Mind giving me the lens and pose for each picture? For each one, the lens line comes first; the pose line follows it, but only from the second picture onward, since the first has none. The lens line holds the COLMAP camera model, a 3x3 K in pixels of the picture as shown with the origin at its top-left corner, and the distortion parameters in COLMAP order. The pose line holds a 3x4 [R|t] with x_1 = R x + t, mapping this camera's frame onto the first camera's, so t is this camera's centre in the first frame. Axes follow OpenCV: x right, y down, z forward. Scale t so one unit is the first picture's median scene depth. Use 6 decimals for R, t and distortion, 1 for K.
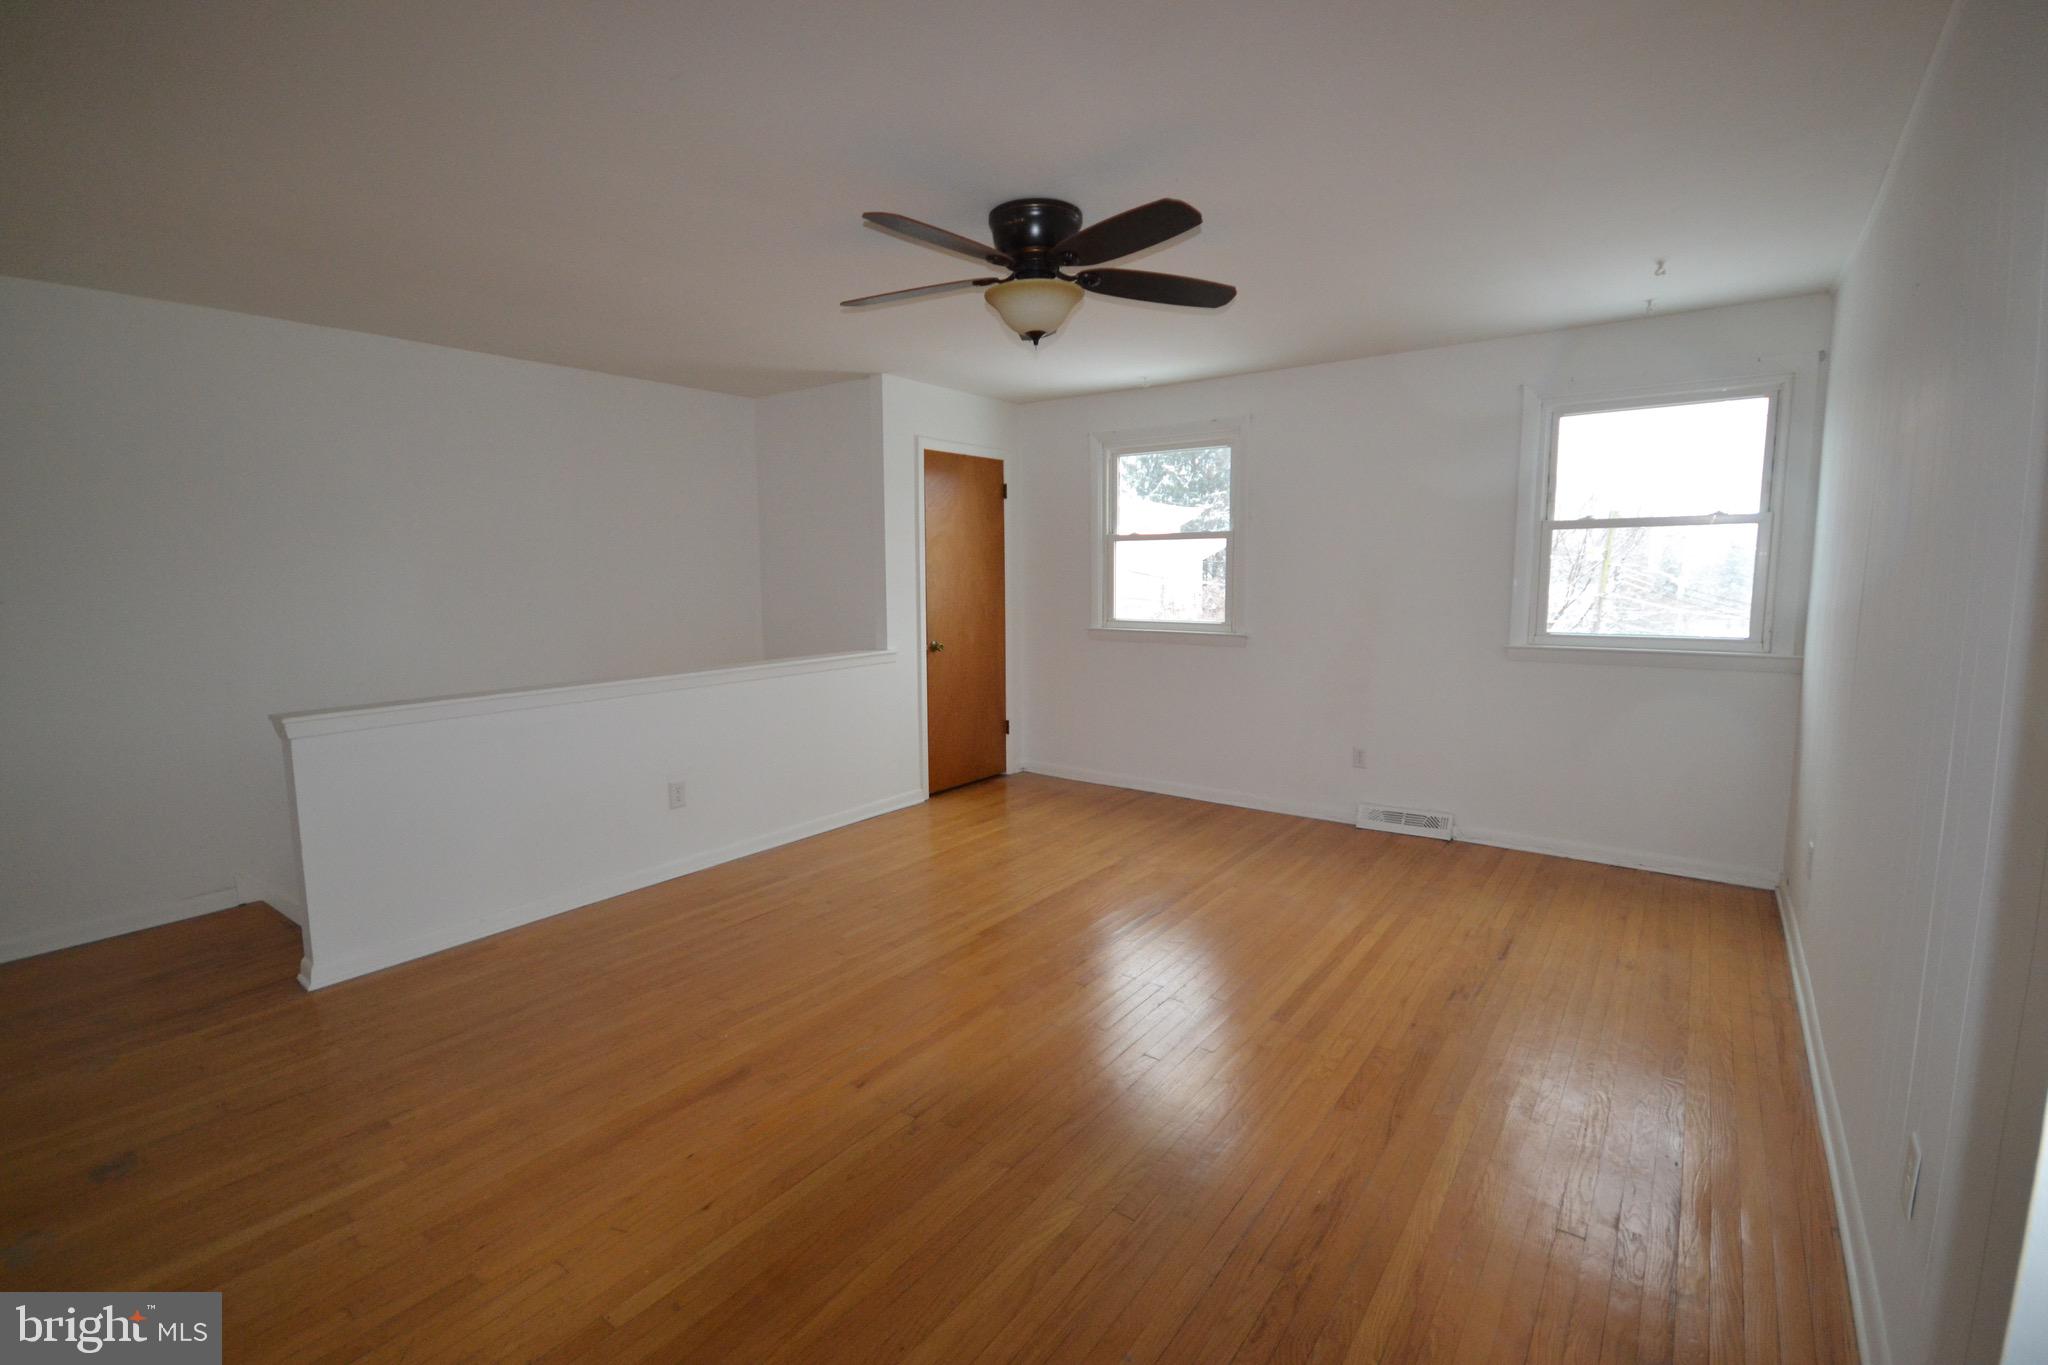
lens RADIAL K [[912.3, 0, 1011.6], [0, 912.3, 690.8], [0, 0, 1]] dist [0.001305, -0.000076]
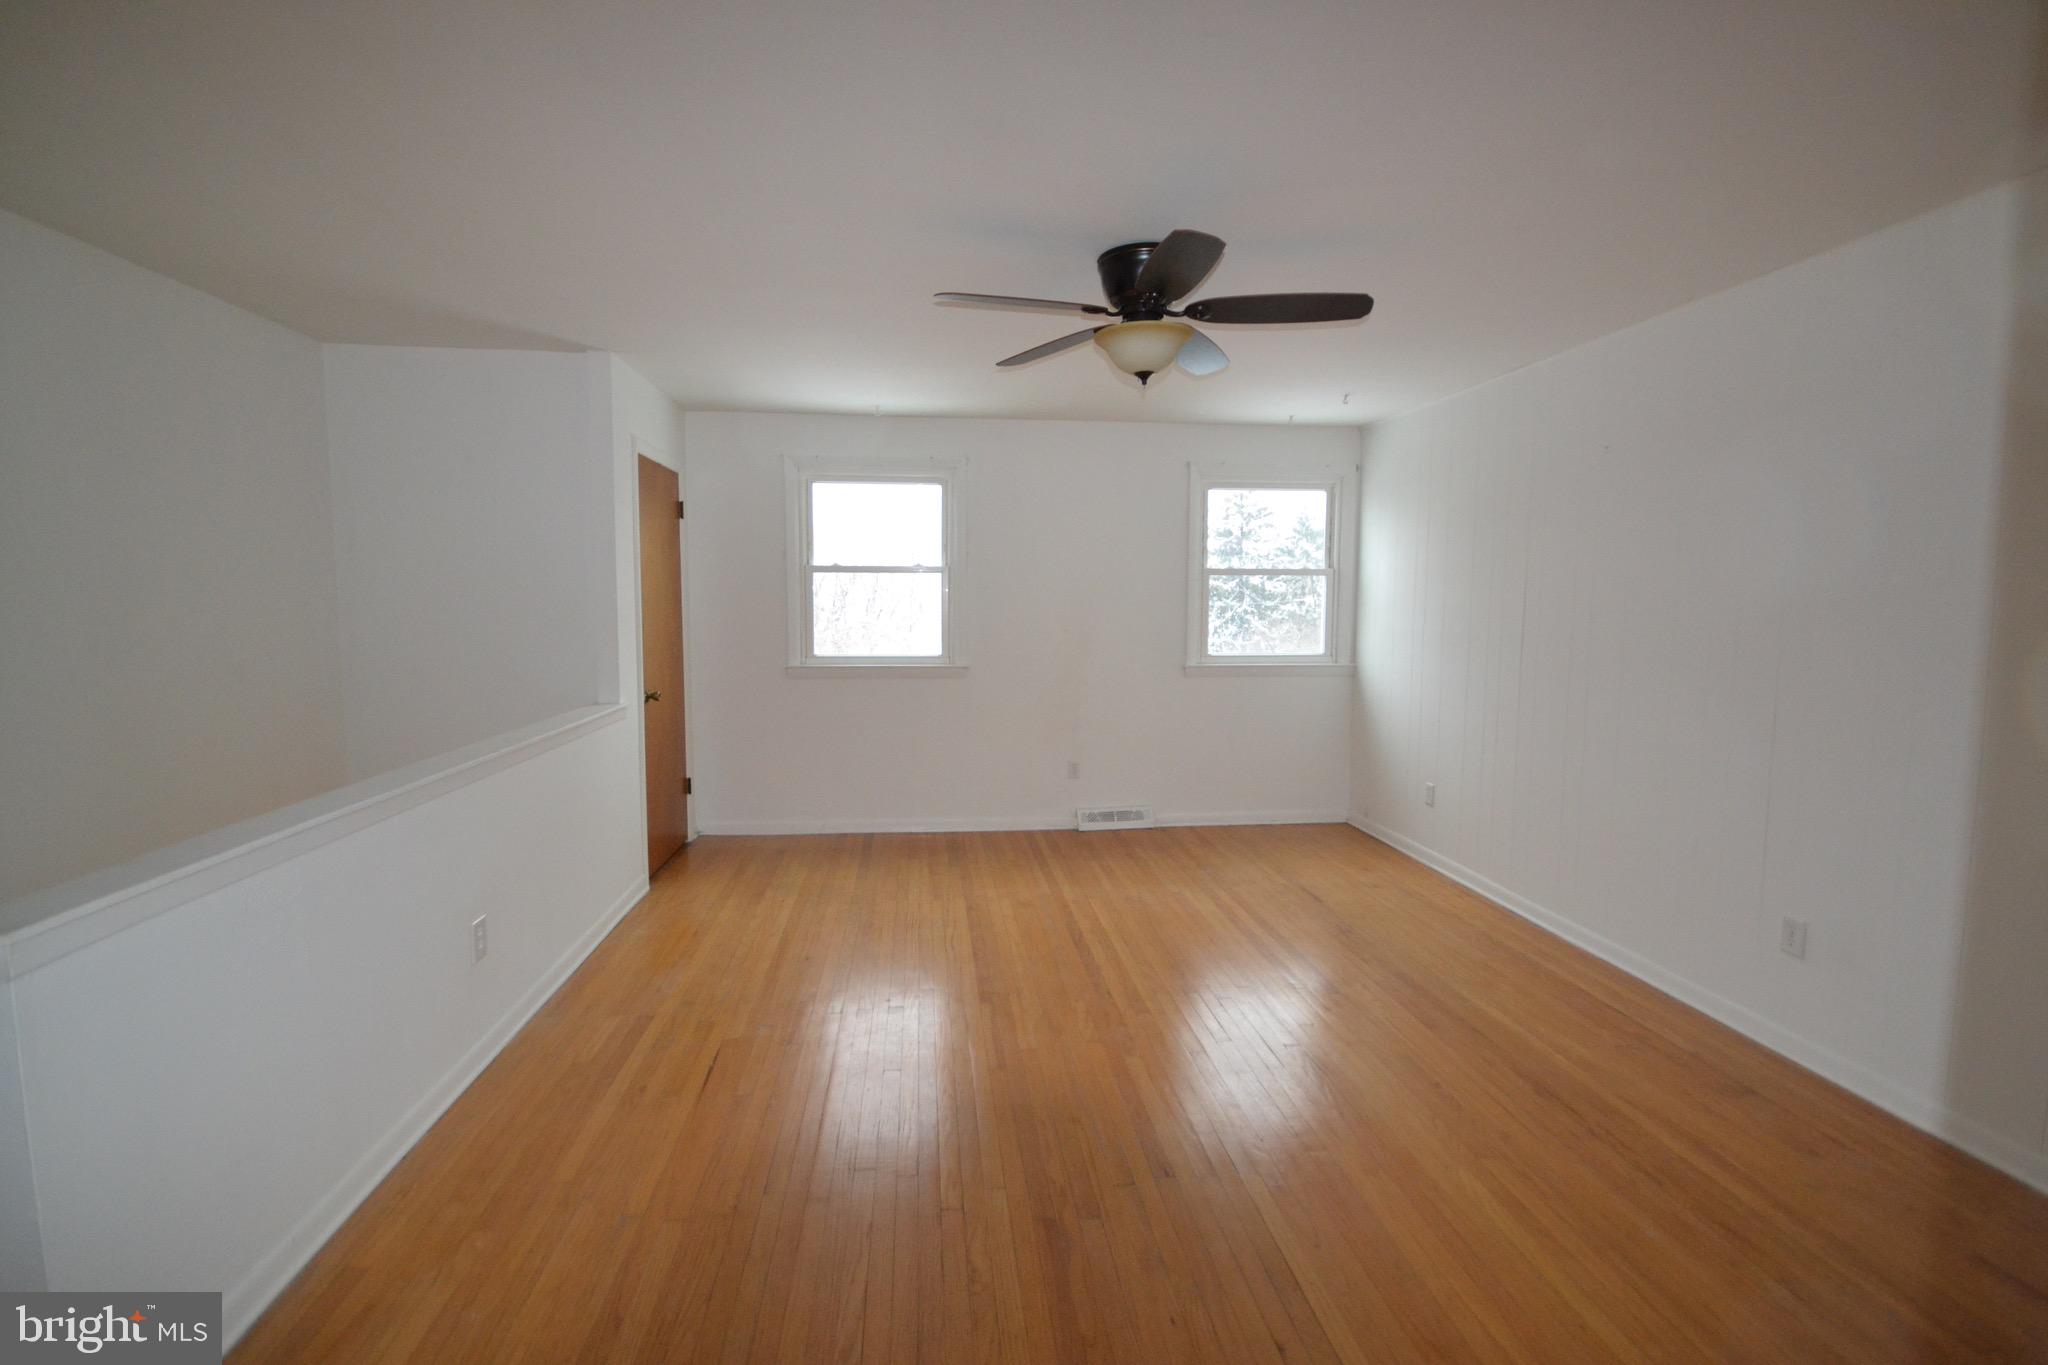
lens RADIAL K [[915.5, 0, 1010.6], [0, 915.5, 675.0], [0, 0, 1]] dist [-0.000835, 0.000384]
pose [[0.734495, -0.043920, 0.677191, -0.503792], [0.081663, 0.996372, -0.023952, -0.026174], [-0.673682, 0.072894, 0.735418, 0.236628]]
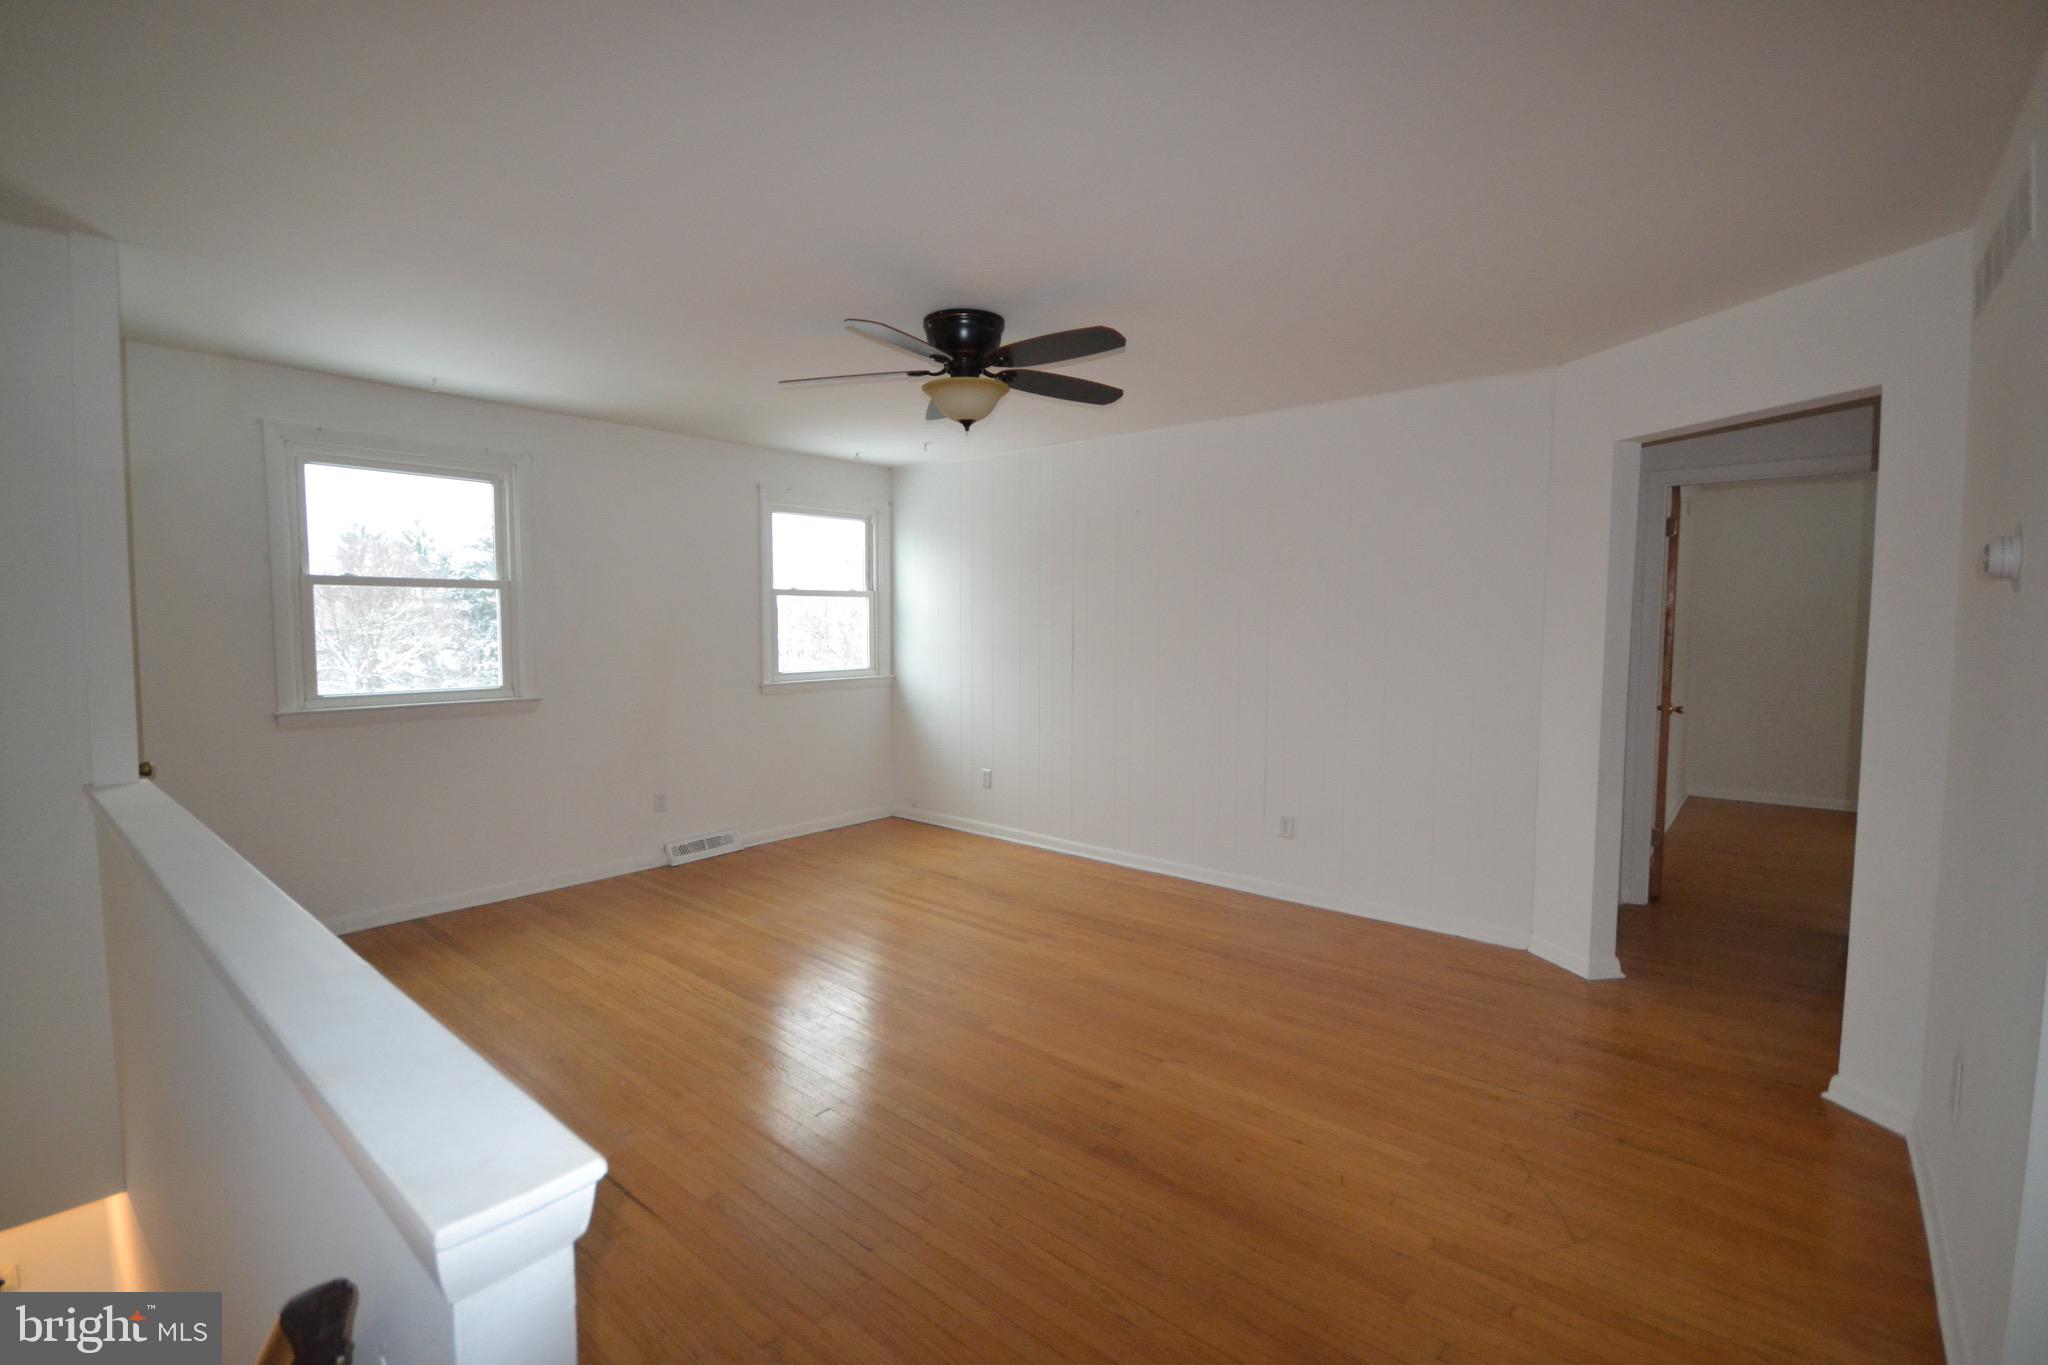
lens RADIAL K [[915.5, 0, 1010.6], [0, 915.5, 675.0], [0, 0, 1]] dist [-0.000835, 0.000384]
pose [[0.070545, -0.052410, 0.996131, -0.727935], [0.134095, 0.990053, 0.042594, -0.071763], [-0.988454, 0.130571, 0.076871, 0.568292]]
